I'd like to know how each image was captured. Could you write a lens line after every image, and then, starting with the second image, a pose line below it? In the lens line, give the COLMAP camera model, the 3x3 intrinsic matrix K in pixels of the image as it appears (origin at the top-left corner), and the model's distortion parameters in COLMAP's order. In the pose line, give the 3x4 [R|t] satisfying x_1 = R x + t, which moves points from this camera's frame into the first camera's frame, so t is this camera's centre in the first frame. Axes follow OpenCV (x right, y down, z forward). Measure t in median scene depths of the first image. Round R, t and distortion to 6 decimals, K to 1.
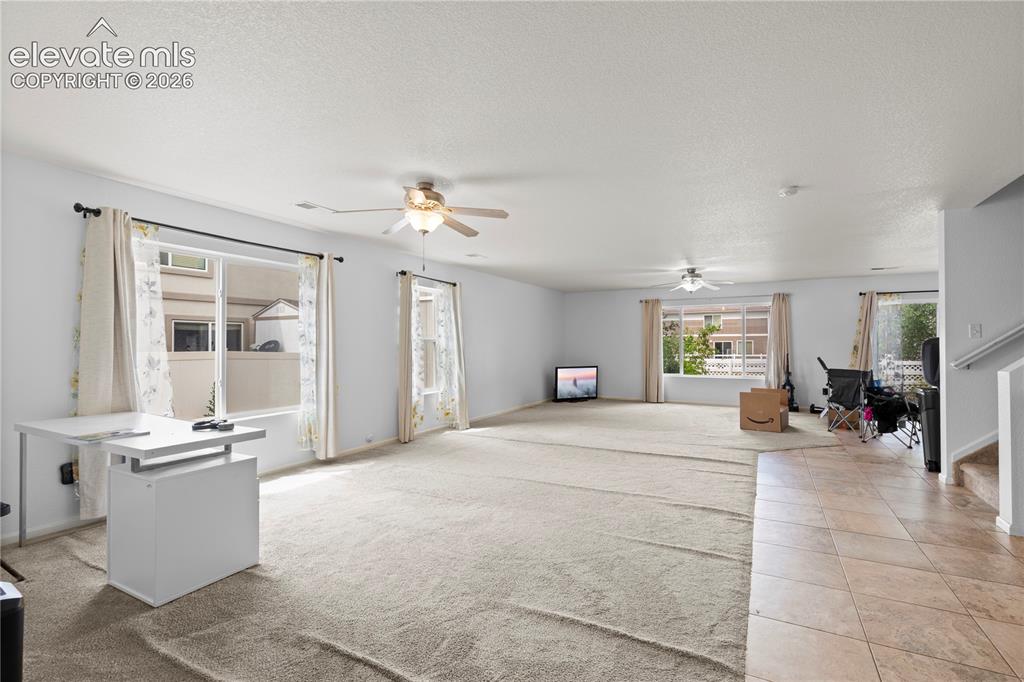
lens RADIAL K [[471.1, 0, 520.6], [0, 471.1, 340.4], [0, 0, 1]] dist [0.000296, 0.000266]
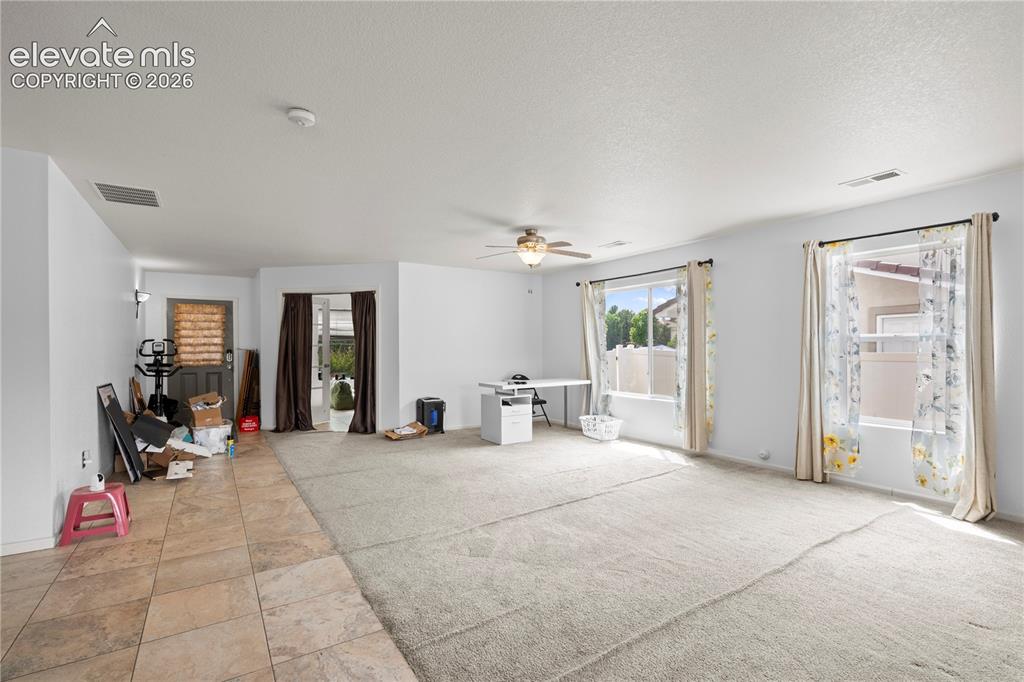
lens RADIAL K [[471.1, 0, 511.6], [0, 471.1, 343.6], [0, 0, 1]] dist [0.000296, 0.000266]
pose [[-0.494981, 0.000411, -0.868904, 0.850993], [0.020970, 0.999714, -0.011473, 0.012149], [0.868651, -0.023900, -0.494848, 1.343952]]
